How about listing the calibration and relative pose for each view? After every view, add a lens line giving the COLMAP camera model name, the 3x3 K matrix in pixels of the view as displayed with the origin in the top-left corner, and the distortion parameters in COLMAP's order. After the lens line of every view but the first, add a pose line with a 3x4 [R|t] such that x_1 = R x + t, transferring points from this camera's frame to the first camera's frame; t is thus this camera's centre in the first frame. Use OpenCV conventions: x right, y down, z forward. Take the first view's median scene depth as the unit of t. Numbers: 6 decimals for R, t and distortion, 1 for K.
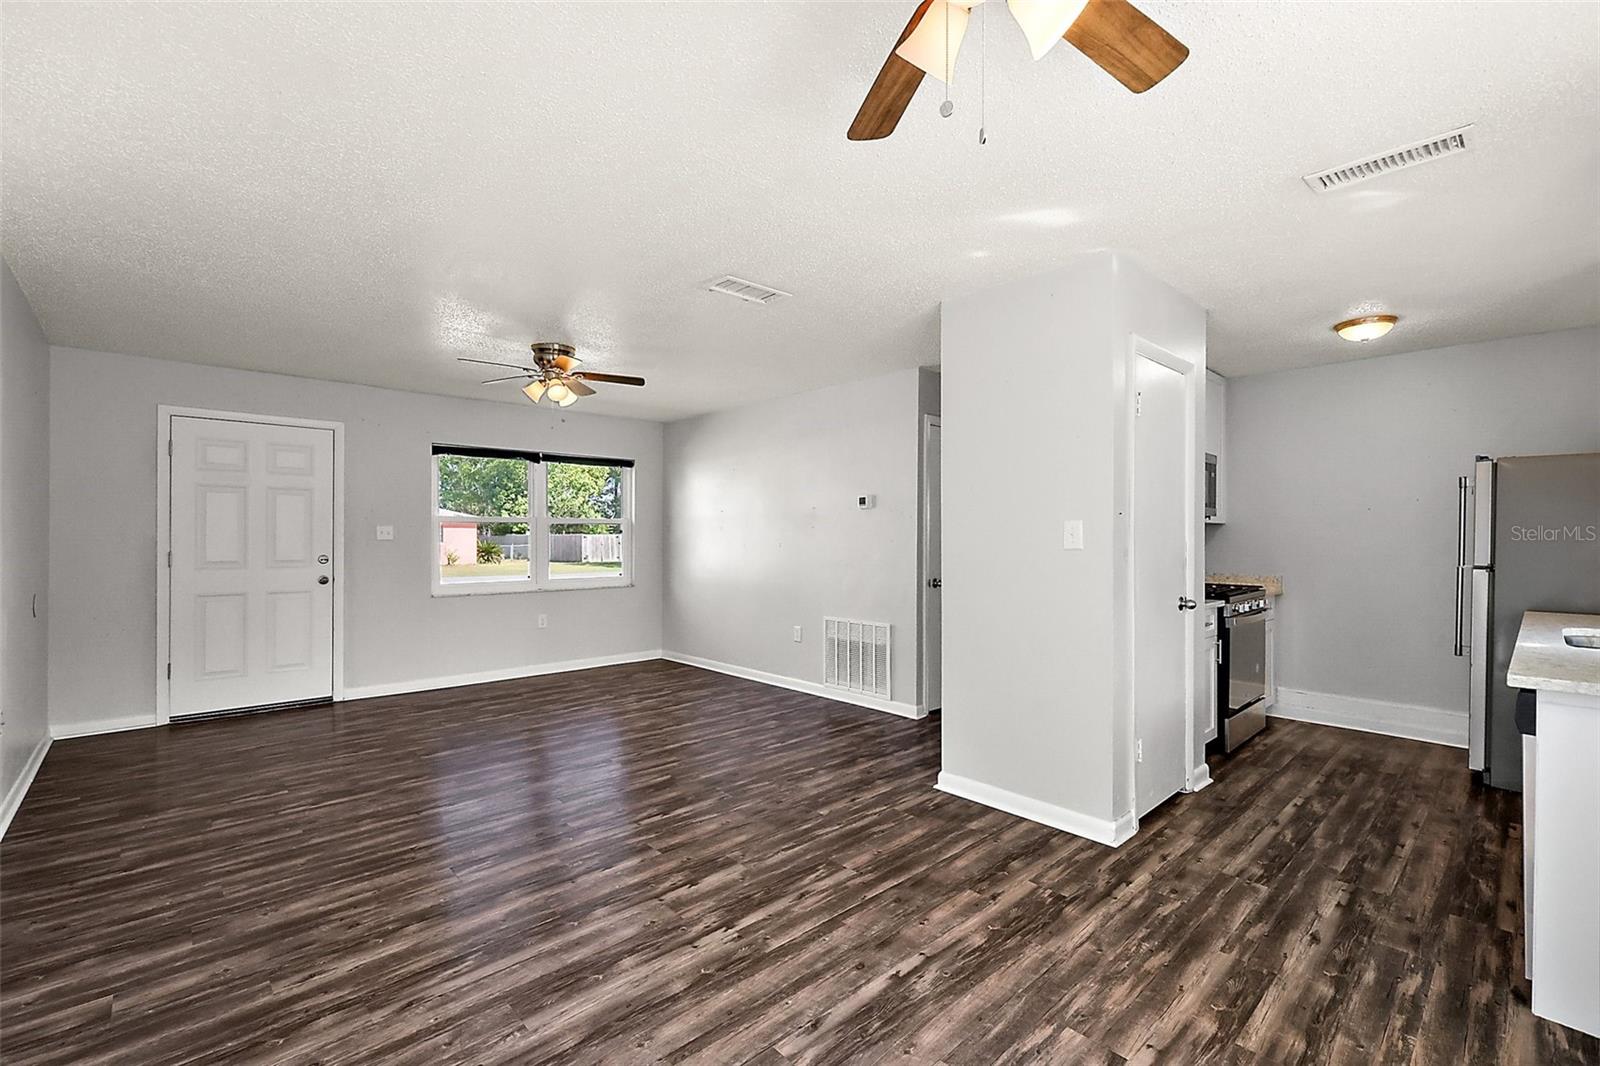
lens RADIAL K [[694.2, 0, 802.6], [0, 694.2, 535.3], [0, 0, 1]] dist [0.003056, 0.000235]
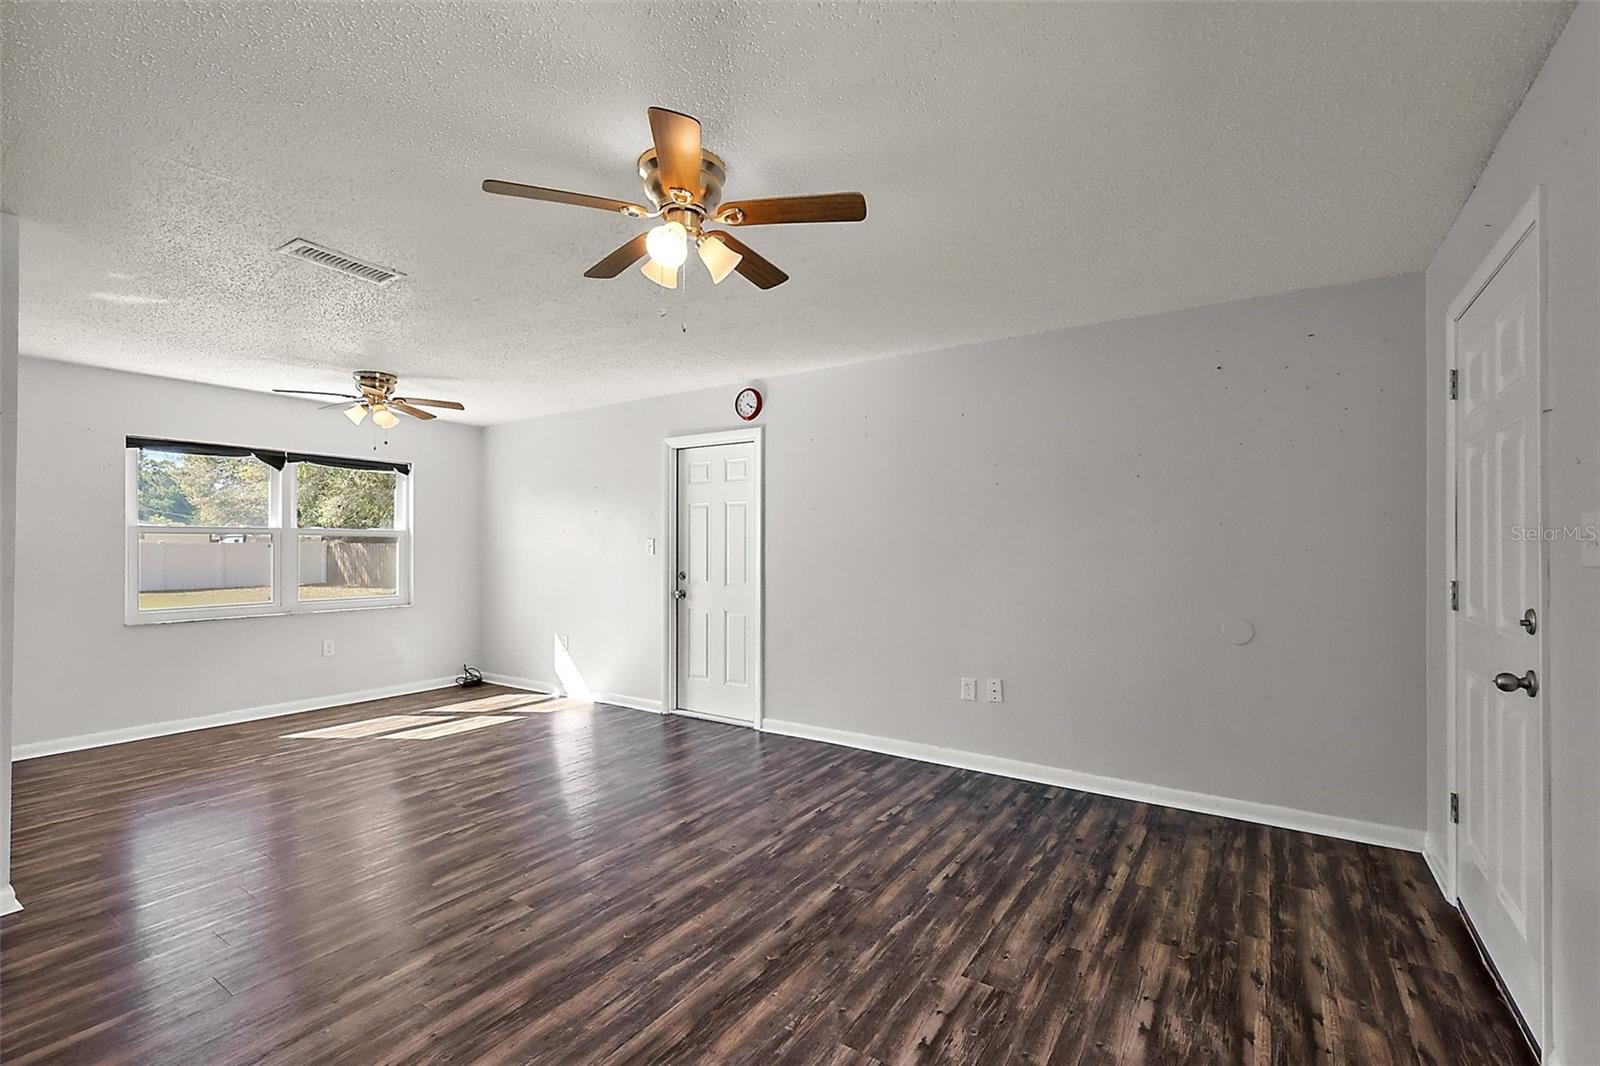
lens RADIAL K [[701.0, 0, 808.2], [0, 701.0, 545.2], [0, 0, 1]] dist [0.001794, -0.000017]
pose [[-0.971628, -0.002728, -0.236497, -0.477290], [-0.001490, 0.999984, -0.005414, -0.000460], [0.236508, -0.004908, -0.971617, 2.174972]]
